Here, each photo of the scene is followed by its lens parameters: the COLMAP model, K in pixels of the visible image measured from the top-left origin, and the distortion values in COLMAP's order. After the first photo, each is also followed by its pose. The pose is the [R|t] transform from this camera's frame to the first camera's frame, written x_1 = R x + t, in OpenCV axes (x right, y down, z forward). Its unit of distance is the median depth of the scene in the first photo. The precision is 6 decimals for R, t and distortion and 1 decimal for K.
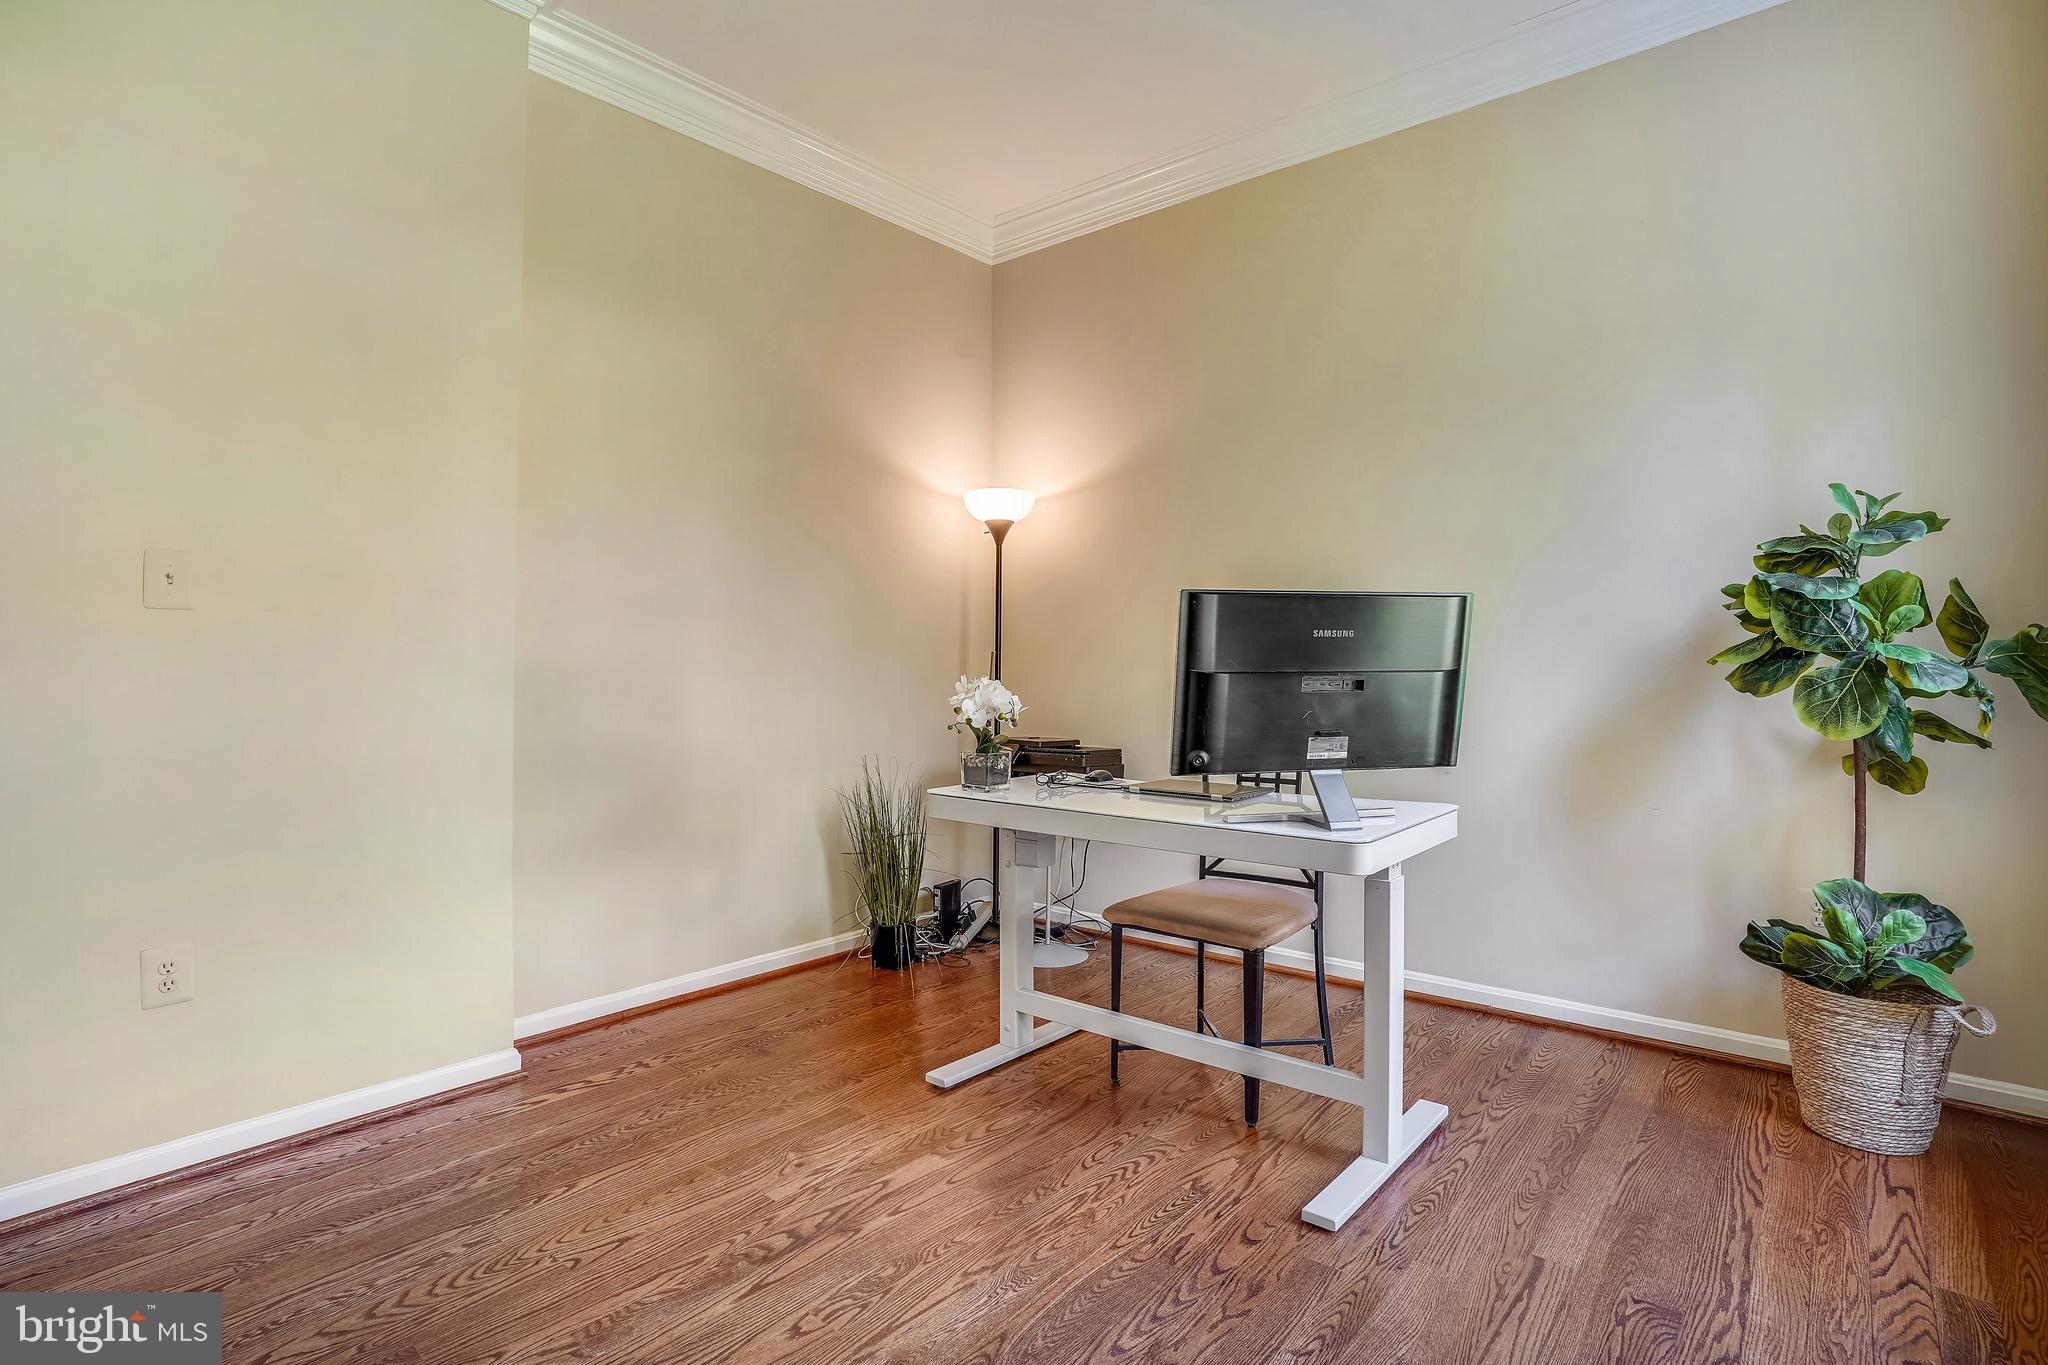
lens RADIAL K [[1039.5, 0, 1026.7], [0, 1039.5, 639.0], [0, 0, 1]] dist [-0.076169, 0.045255]
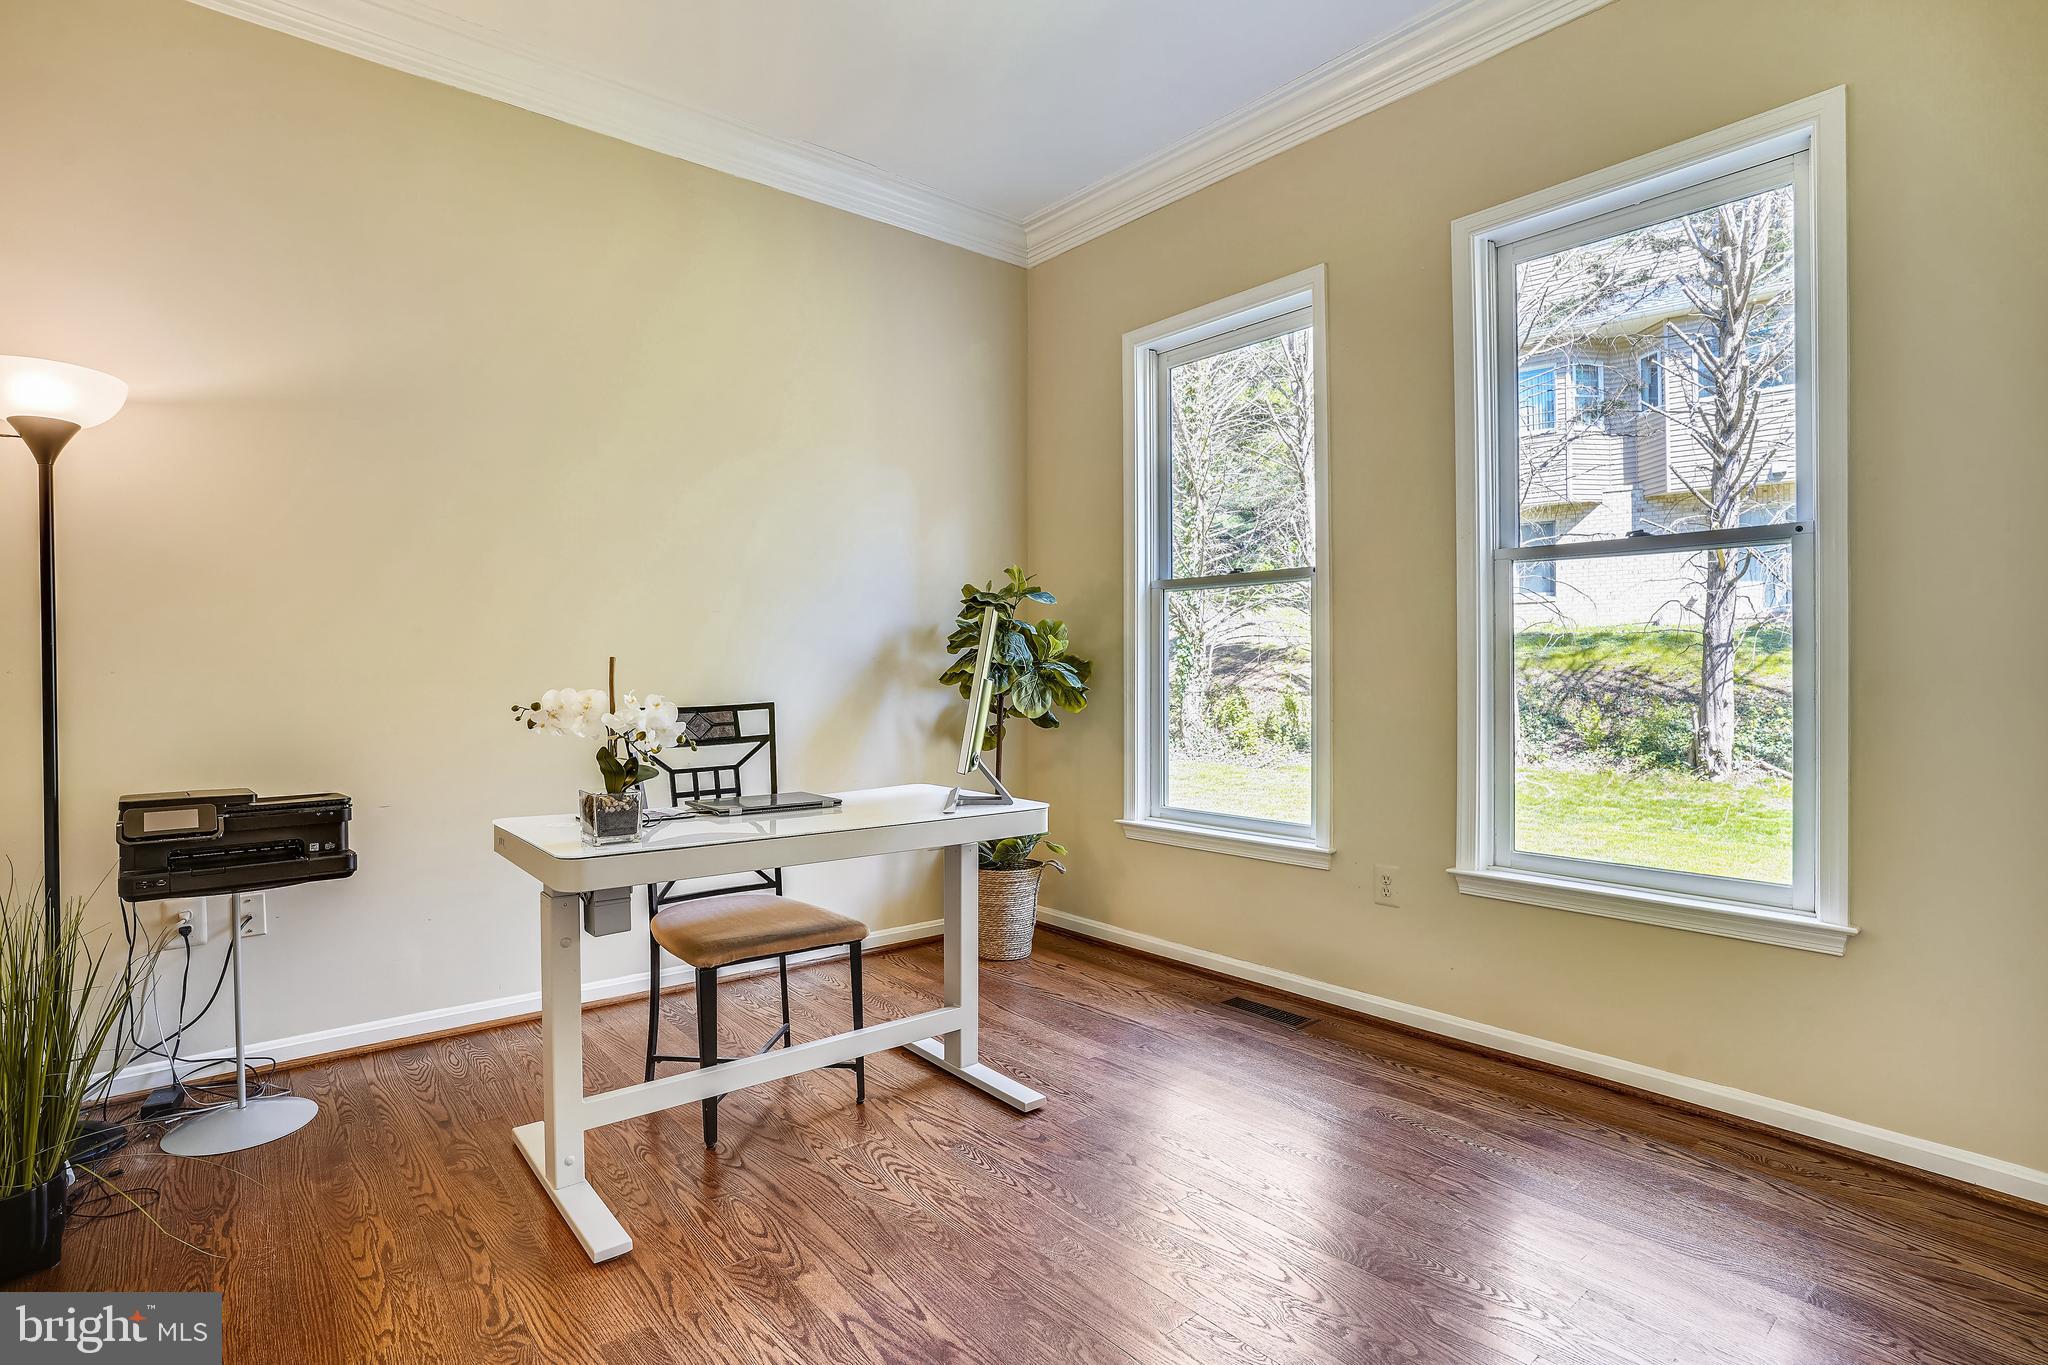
lens RADIAL K [[982.7, 0, 1022.6], [0, 982.7, 674.3], [0, 0, 1]] dist [-0.005582, 0.000333]
pose [[0.177674, 0.006087, 0.984071, -0.748141], [-0.032451, 0.999473, -0.000323, 0.012220], [-0.983554, -0.031877, 0.177778, 0.622813]]
